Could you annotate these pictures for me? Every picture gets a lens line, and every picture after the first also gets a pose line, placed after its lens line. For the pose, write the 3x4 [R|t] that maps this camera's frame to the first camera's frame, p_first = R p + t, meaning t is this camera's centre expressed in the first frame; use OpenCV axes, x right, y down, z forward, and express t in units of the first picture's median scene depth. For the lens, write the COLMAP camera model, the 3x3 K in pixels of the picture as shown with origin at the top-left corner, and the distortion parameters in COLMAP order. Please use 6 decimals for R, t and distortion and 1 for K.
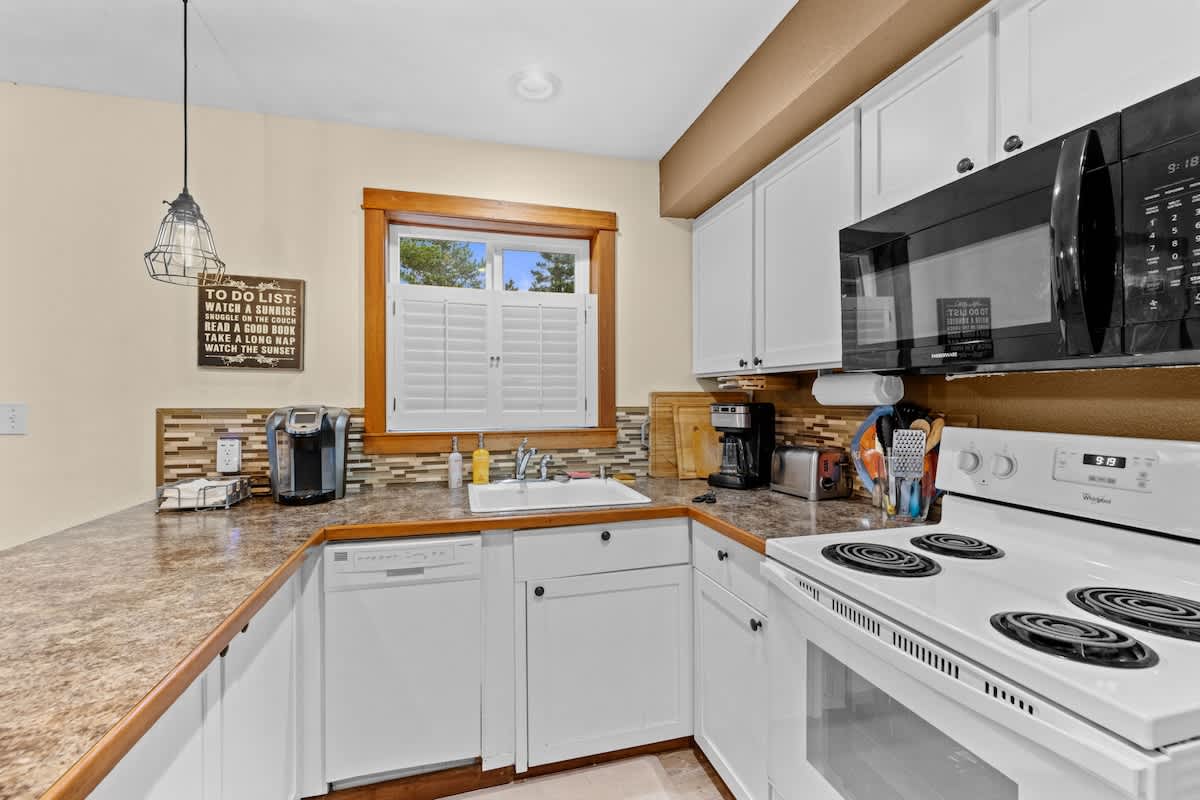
lens RADIAL K [[514.9, 0, 600.0], [0, 514.9, 400.0], [0, 0, 1]] dist [-0.002690, -0.000158]
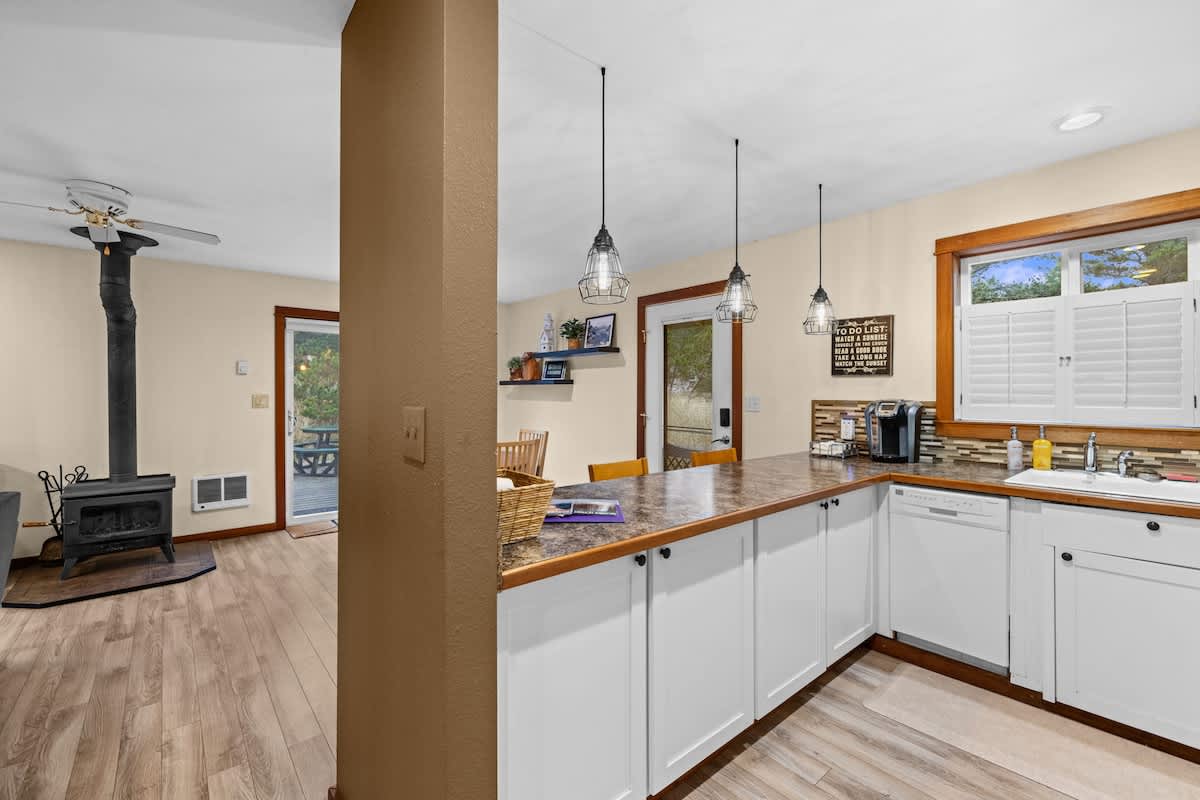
lens RADIAL K [[512.6, 0, 597.9], [0, 512.6, 388.7], [0, 0, 1]] dist [-0.000222, -0.000233]
pose [[0.424471, -0.007220, -0.905413, 0.395655], [-0.005791, 0.999926, -0.010688, 0.001012], [0.905423, 0.009780, 0.424398, -0.389761]]
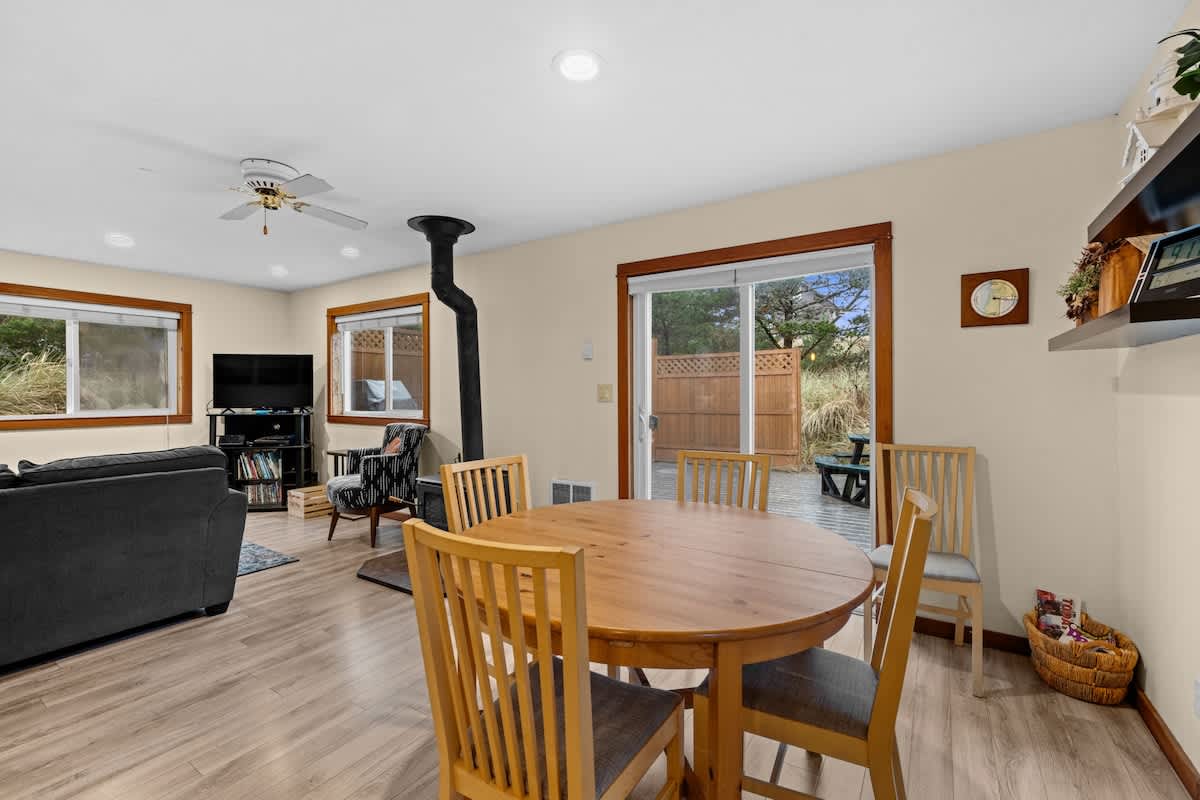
lens RADIAL K [[516.1, 0, 599.3], [0, 516.1, 394.3], [0, 0, 1]] dist [-0.002307, -0.000023]
pose [[-0.748122, 0.001032, -0.663561, -1.125310], [-0.002450, 0.999988, 0.004317, 0.037232], [0.663557, 0.004855, -0.748110, 0.528841]]
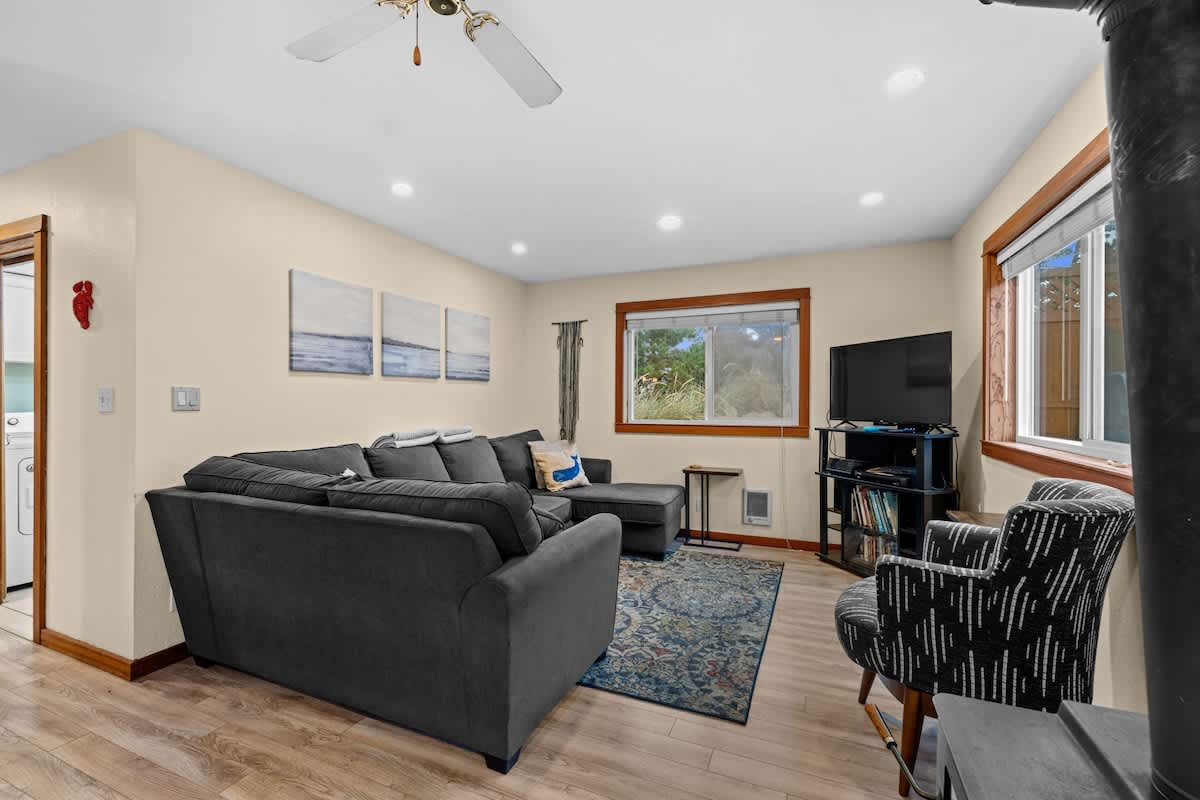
lens RADIAL K [[512.1, 0, 595.3], [0, 512.1, 404.5], [0, 0, 1]] dist [0.000999, 0.000101]
pose [[-0.782402, -0.006233, 0.622742, -1.899493], [0.001044, 0.999935, 0.011320, 0.042446], [-0.622773, 0.009507, -0.782345, -0.635375]]
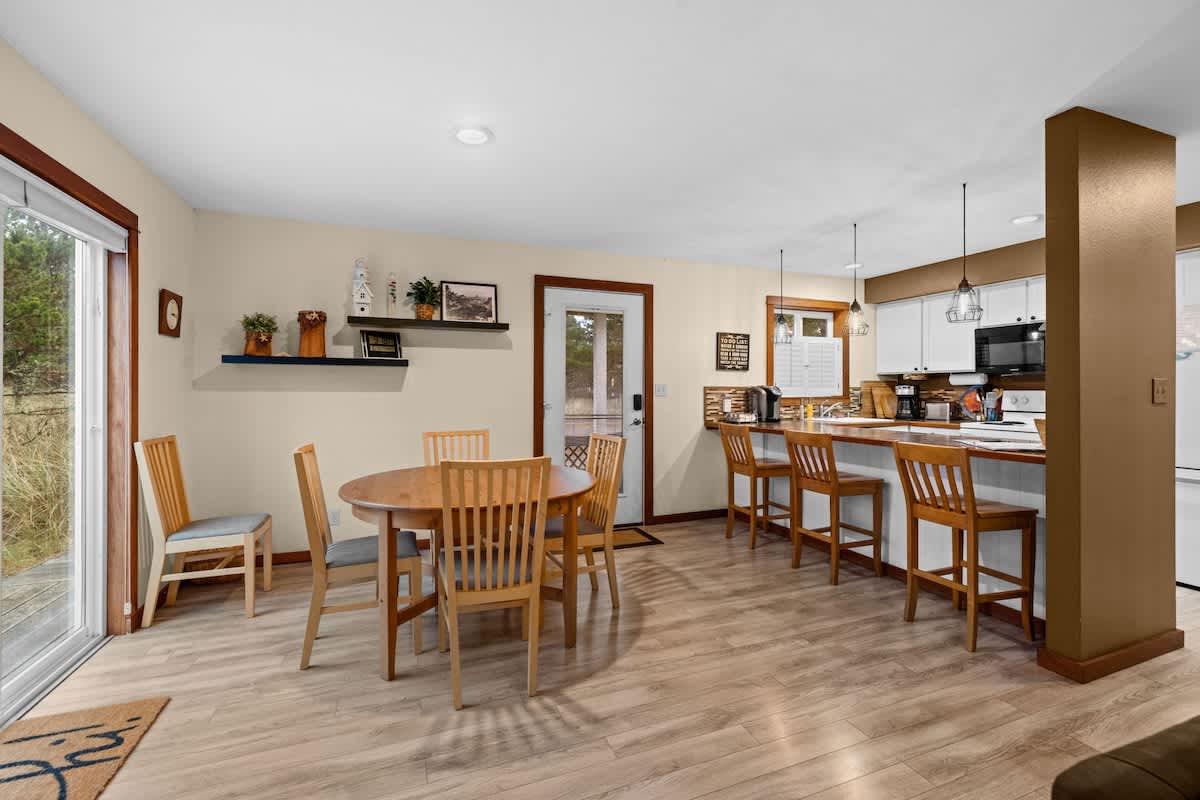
lens RADIAL K [[516.1, 0, 599.3], [0, 516.1, 394.3], [0, 0, 1]] dist [-0.002307, -0.000023]
pose [[0.993506, -0.001122, 0.113773, -1.542171], [0.000887, 0.999997, 0.002122, 0.045294], [-0.113775, -0.002007, 0.993504, -1.334326]]
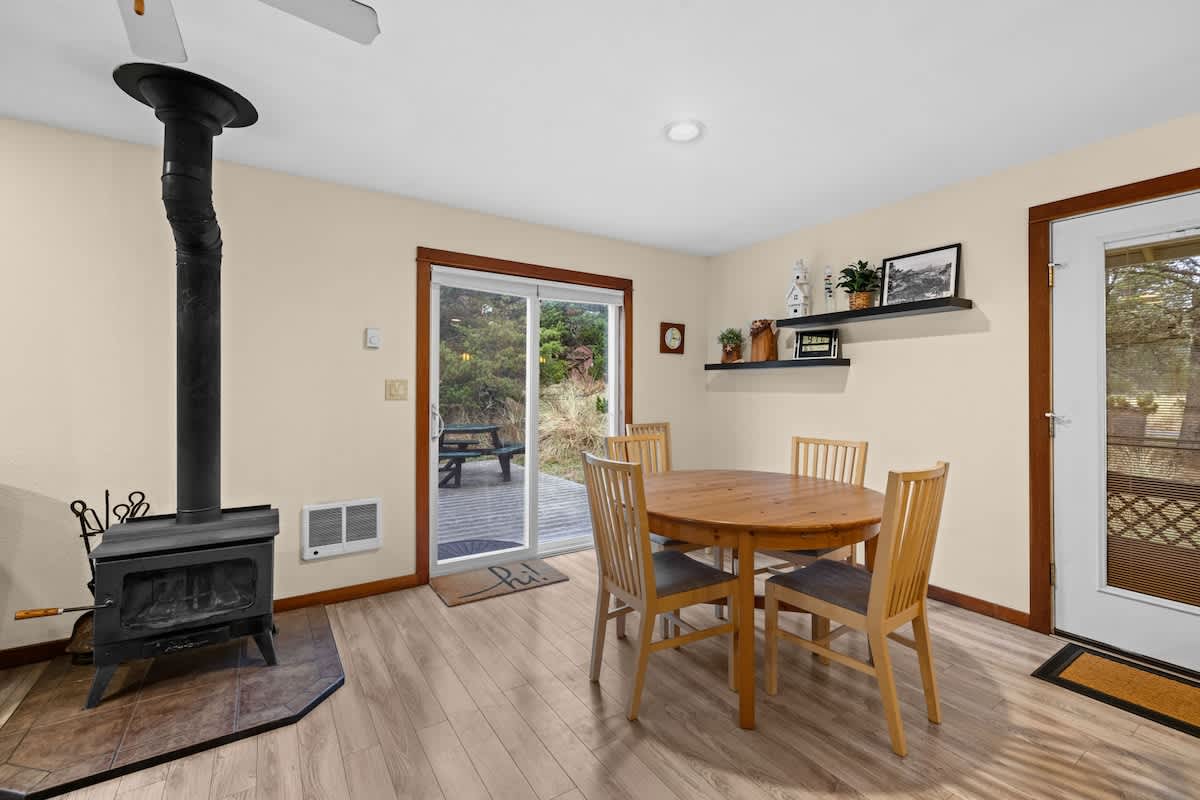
lens RADIAL K [[512.3, 0, 600.7], [0, 512.3, 380.2], [0, 0, 1]] dist [-0.000863, -0.000453]
pose [[0.312529, -0.019589, -0.949706, -0.694712], [-0.008727, 0.999686, -0.023492, 0.043802], [0.949868, 0.015630, 0.312260, -0.682366]]
